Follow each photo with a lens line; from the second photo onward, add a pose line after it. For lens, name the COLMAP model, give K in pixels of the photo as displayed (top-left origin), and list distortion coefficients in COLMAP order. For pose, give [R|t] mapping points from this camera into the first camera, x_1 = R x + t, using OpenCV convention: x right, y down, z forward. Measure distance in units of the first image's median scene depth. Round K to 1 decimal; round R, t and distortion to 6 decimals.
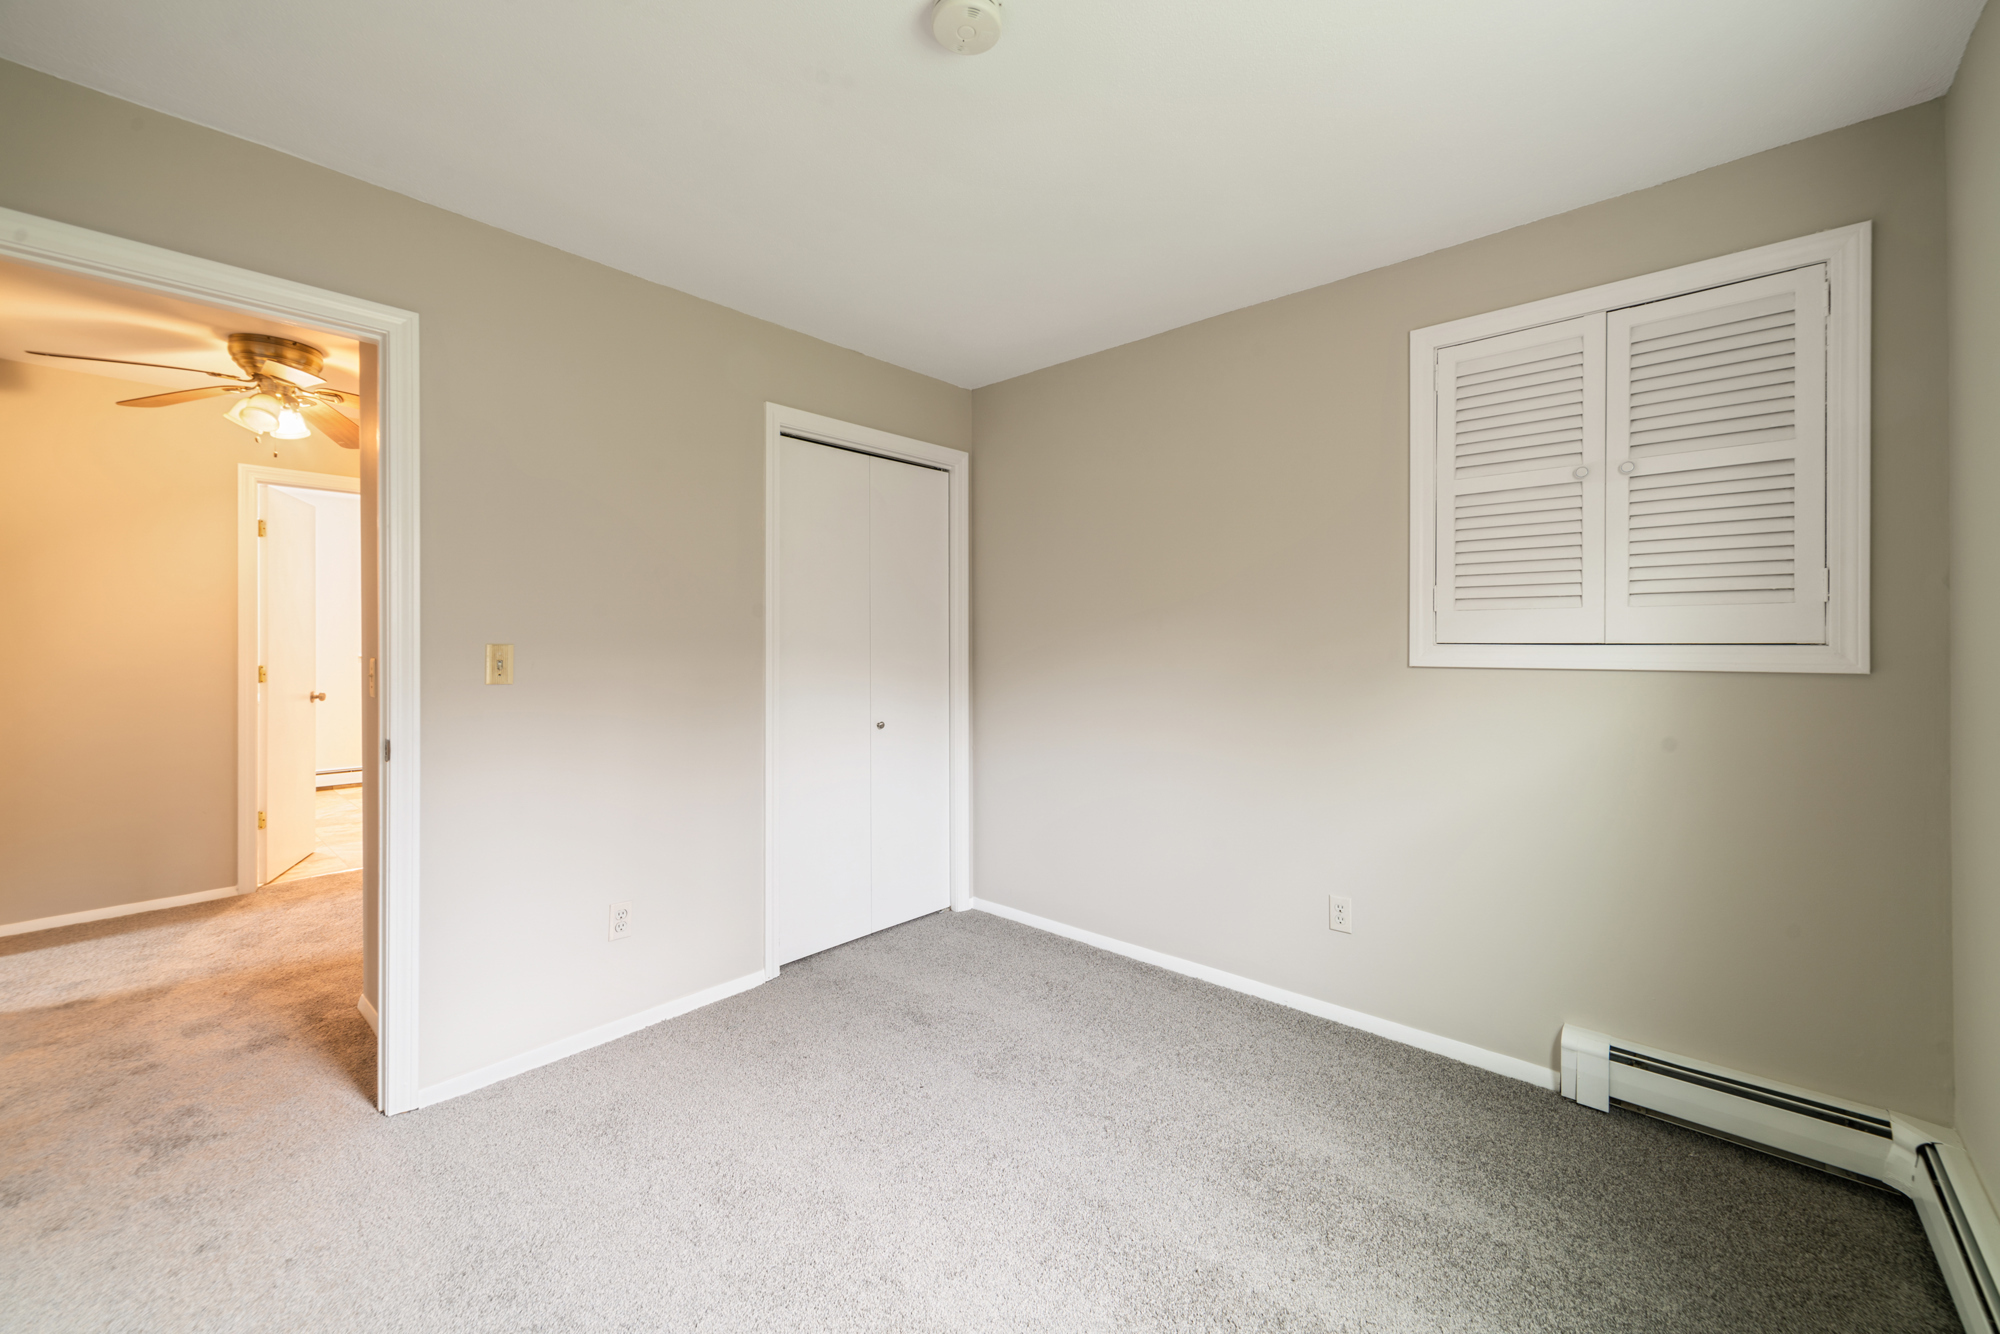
lens RADIAL K [[787.5, 0, 1000.3], [0, 787.5, 647.8], [0, 0, 1]] dist [-0.004080, 0.002107]
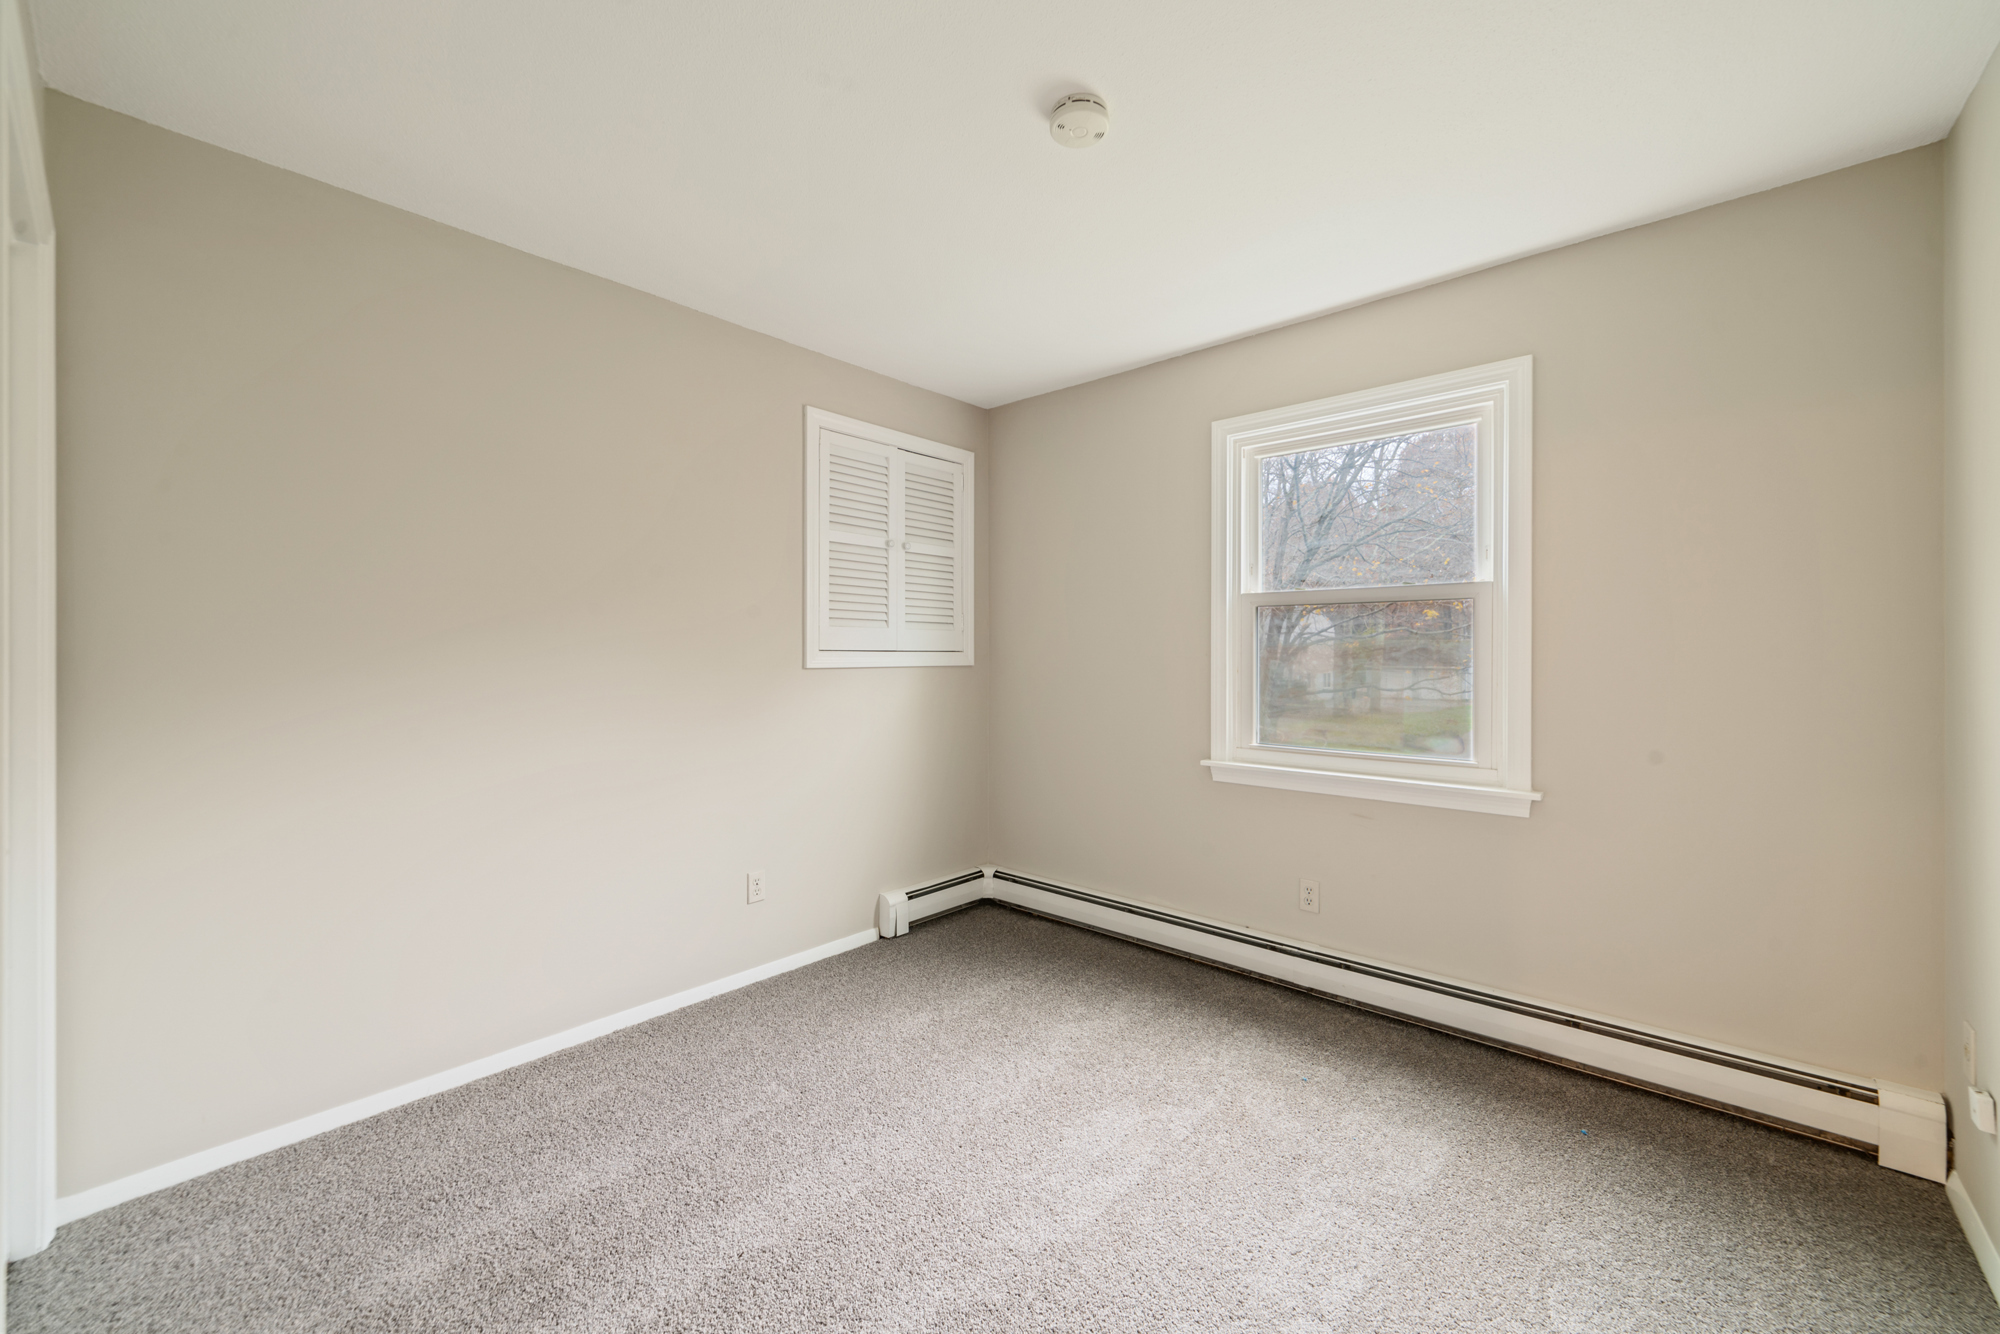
lens RADIAL K [[787.5, 0, 999.2], [0, 787.5, 661.4], [0, 0, 1]] dist [-0.004080, 0.002107]
pose [[-0.010653, -0.012171, 0.999869, -0.861902], [0.002168, 0.999923, 0.012194, -0.003151], [-0.999941, 0.002298, -0.010626, 0.797521]]
